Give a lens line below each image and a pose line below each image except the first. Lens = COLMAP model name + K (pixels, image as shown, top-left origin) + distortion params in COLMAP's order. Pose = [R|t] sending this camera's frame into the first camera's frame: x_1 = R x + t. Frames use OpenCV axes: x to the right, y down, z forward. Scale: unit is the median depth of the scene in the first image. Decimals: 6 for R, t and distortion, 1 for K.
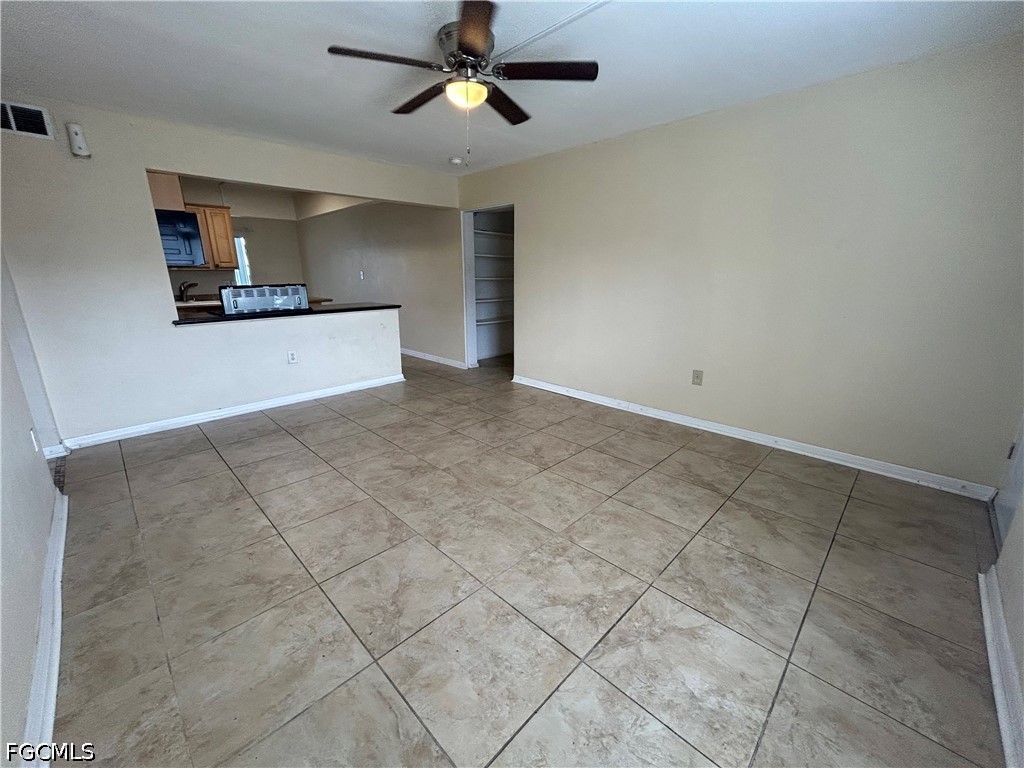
lens RADIAL K [[412.5, 0, 506.4], [0, 412.5, 380.1], [0, 0, 1]] dist [-0.001104, 0.000055]
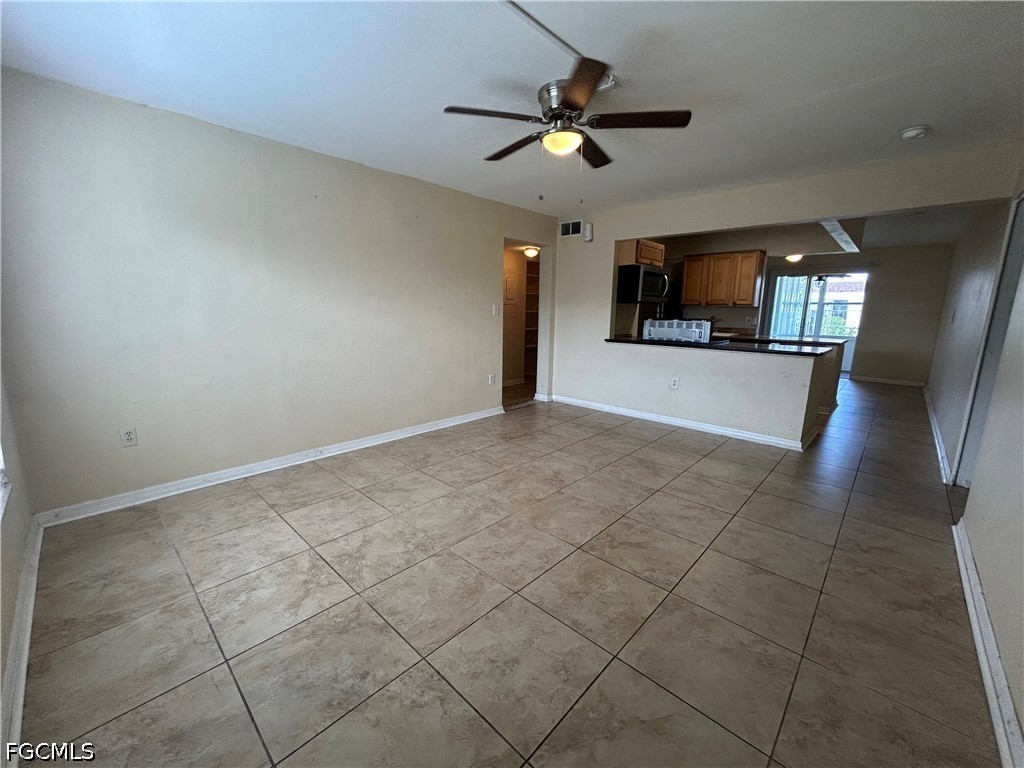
lens RADIAL K [[412.5, 0, 510.1], [0, 412.5, 380.8], [0, 0, 1]] dist [-0.001104, 0.000055]
pose [[0.030301, 0.179265, -0.983334, 0.896500], [-0.267349, 0.949396, 0.164840, -0.205455], [0.963123, 0.257899, 0.076694, 0.794922]]
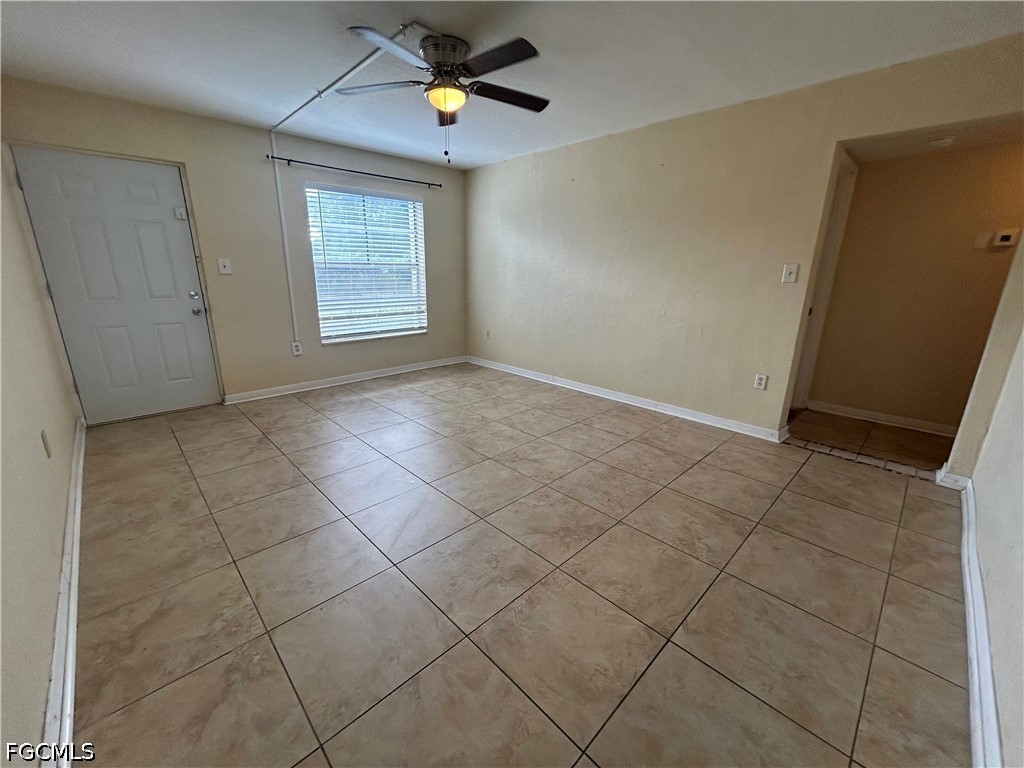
lens RADIAL K [[412.5, 0, 507.5], [0, 412.5, 385.9], [0, 0, 1]] dist [-0.001104, 0.000055]
pose [[-0.999852, -0.013695, 0.010435, -0.230455], [-0.006491, 0.861192, 0.508238, -0.493686], [-0.015947, 0.508095, -0.861153, 1.947434]]
